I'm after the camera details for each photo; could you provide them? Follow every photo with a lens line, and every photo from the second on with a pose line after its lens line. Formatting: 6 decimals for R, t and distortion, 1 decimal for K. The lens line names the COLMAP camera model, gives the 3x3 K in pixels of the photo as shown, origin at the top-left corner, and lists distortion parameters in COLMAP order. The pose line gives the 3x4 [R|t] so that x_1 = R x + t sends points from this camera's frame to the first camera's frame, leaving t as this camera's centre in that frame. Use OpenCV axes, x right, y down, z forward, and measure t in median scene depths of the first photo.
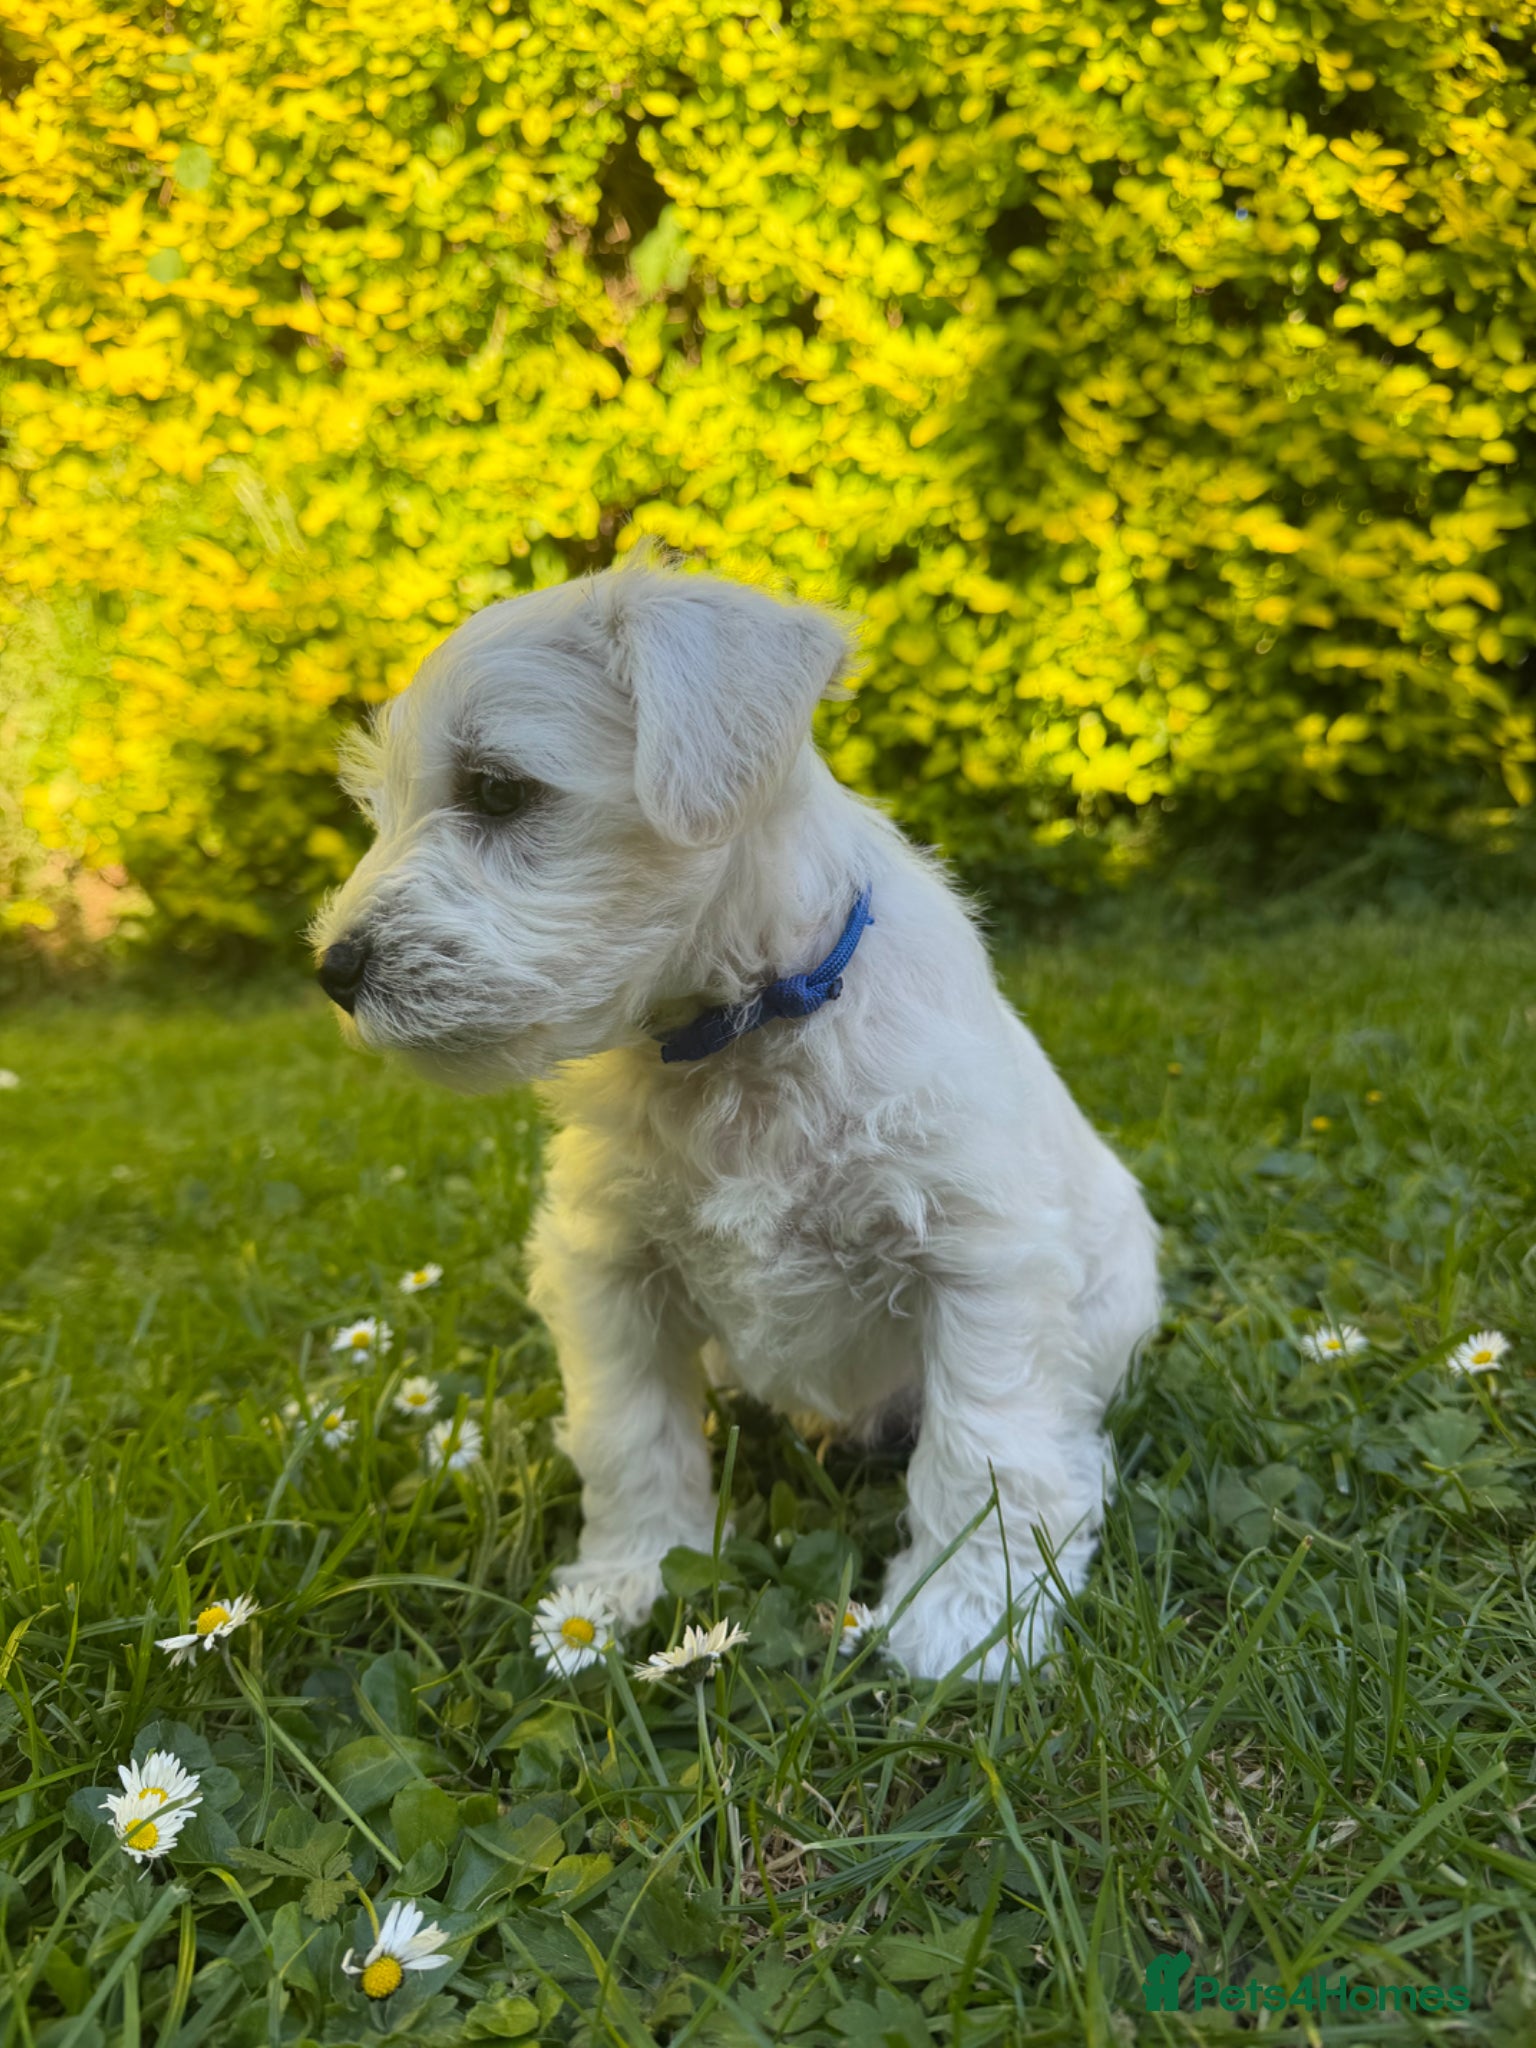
lens RADIAL K [[1531.9, 0, 756.4], [0, 1531.9, 1051.1], [0, 0, 1]] dist [-0.031343, 0.004578]
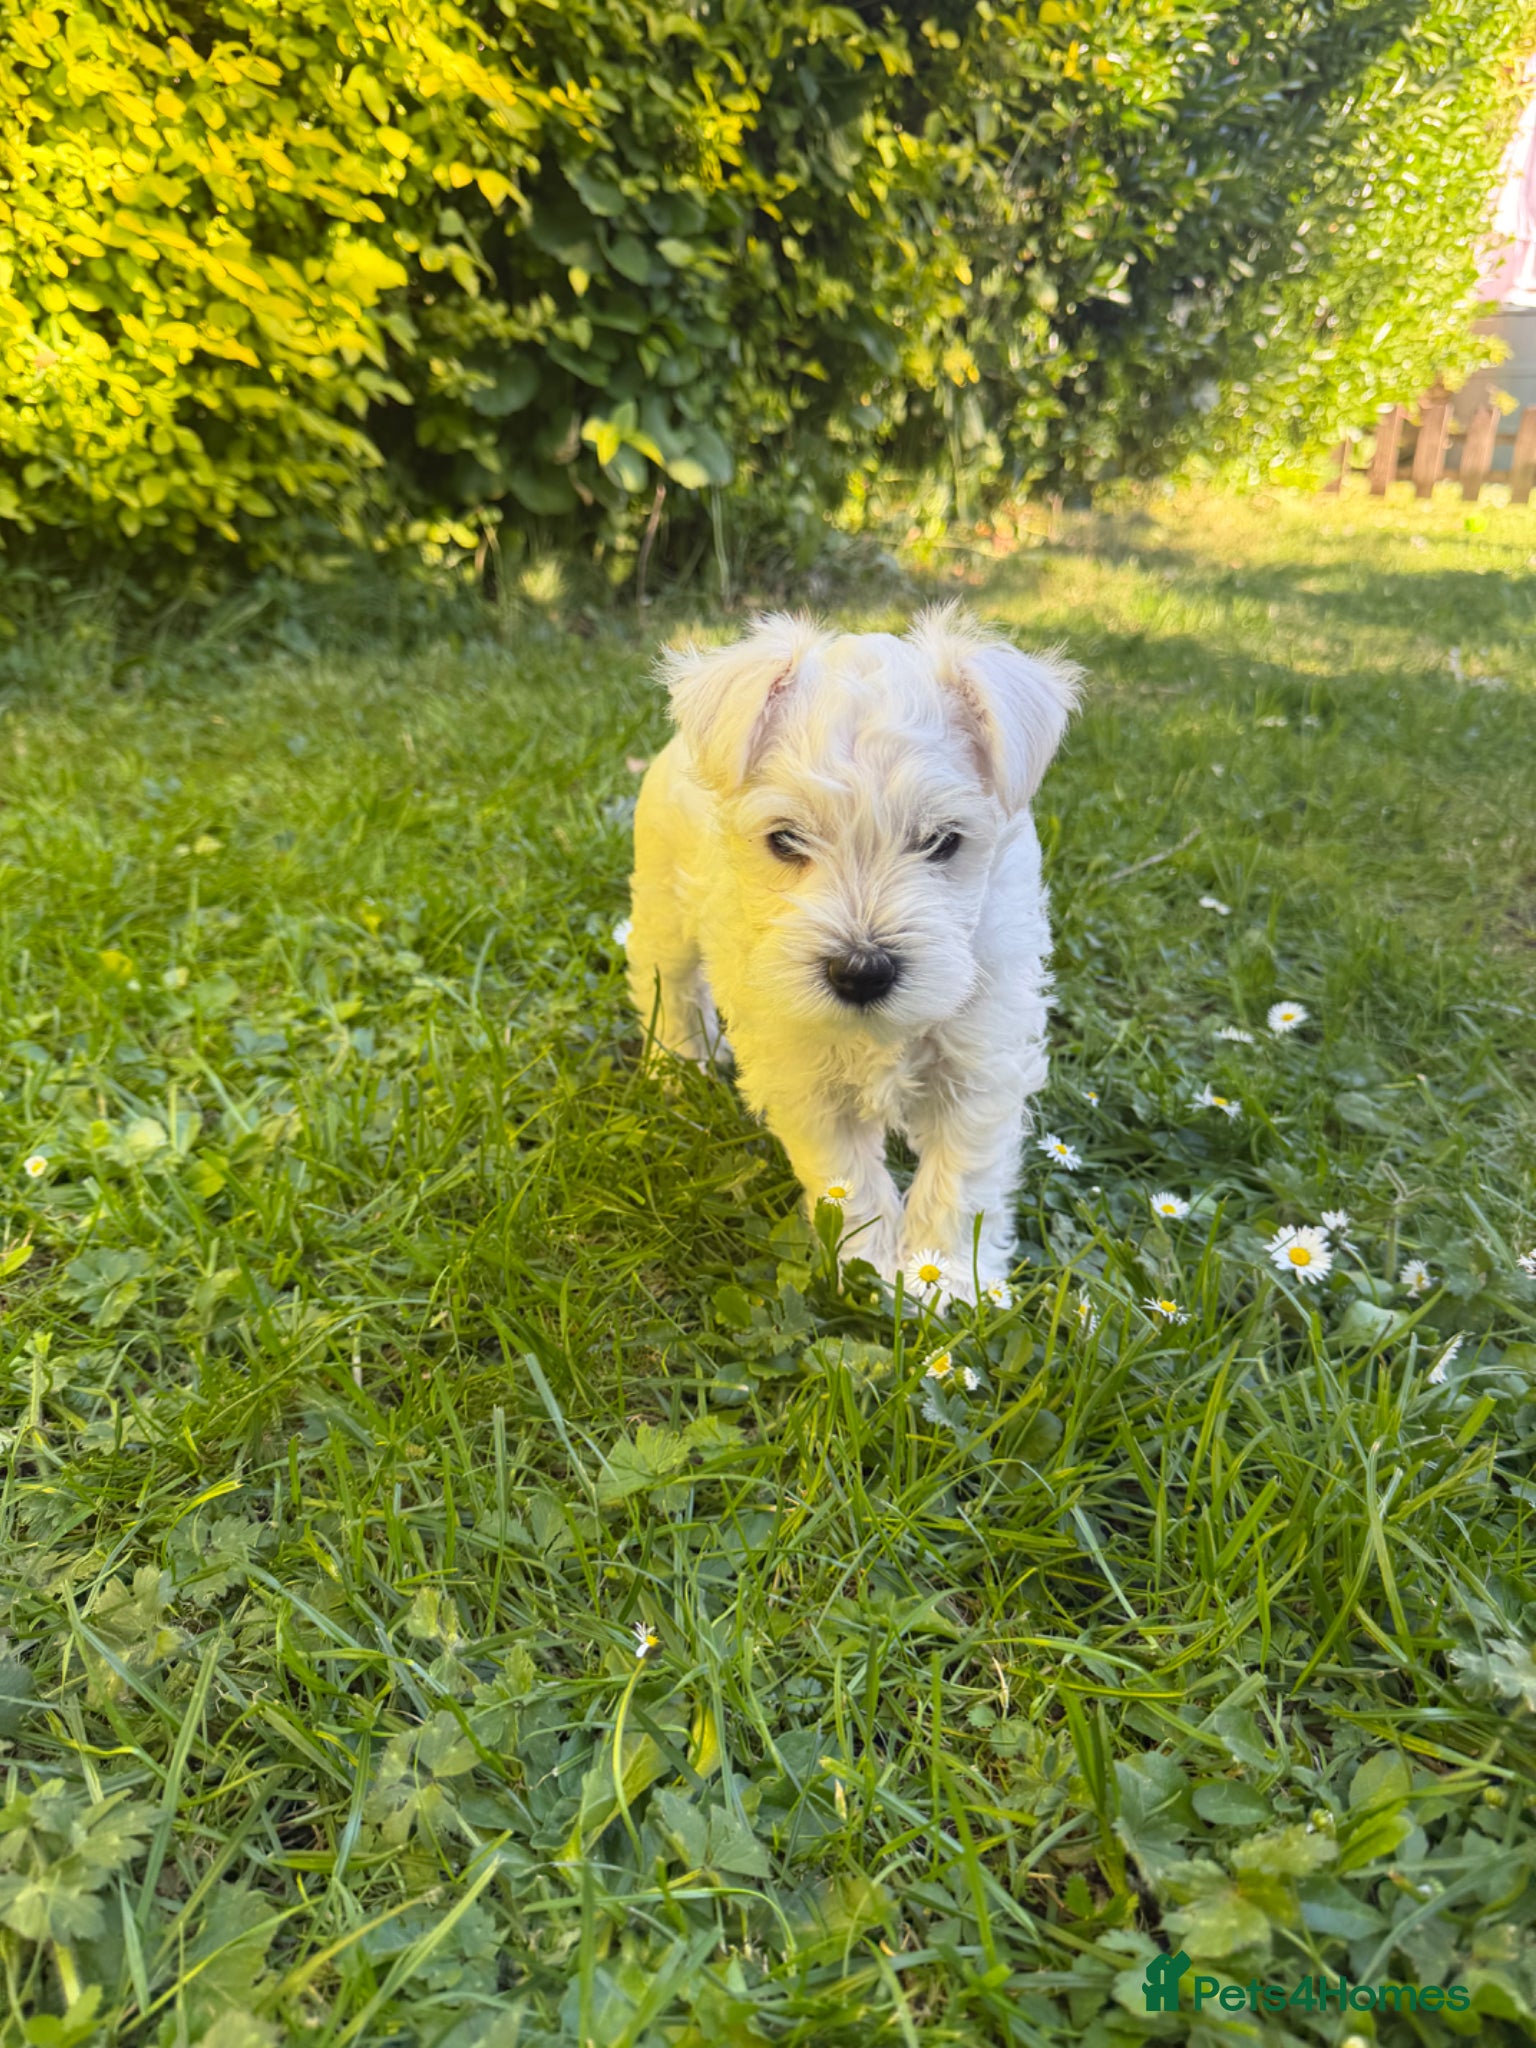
lens RADIAL K [[1503.1, 0, 767.1], [0, 1503.1, 1036.8], [0, 0, 1]] dist [-0.029712, 0.004830]
pose [[0.490212, -0.241079, 0.837600, -0.344128], [0.065879, 0.968487, 0.240196, -0.064653], [-0.869110, -0.062567, 0.490645, 0.202674]]
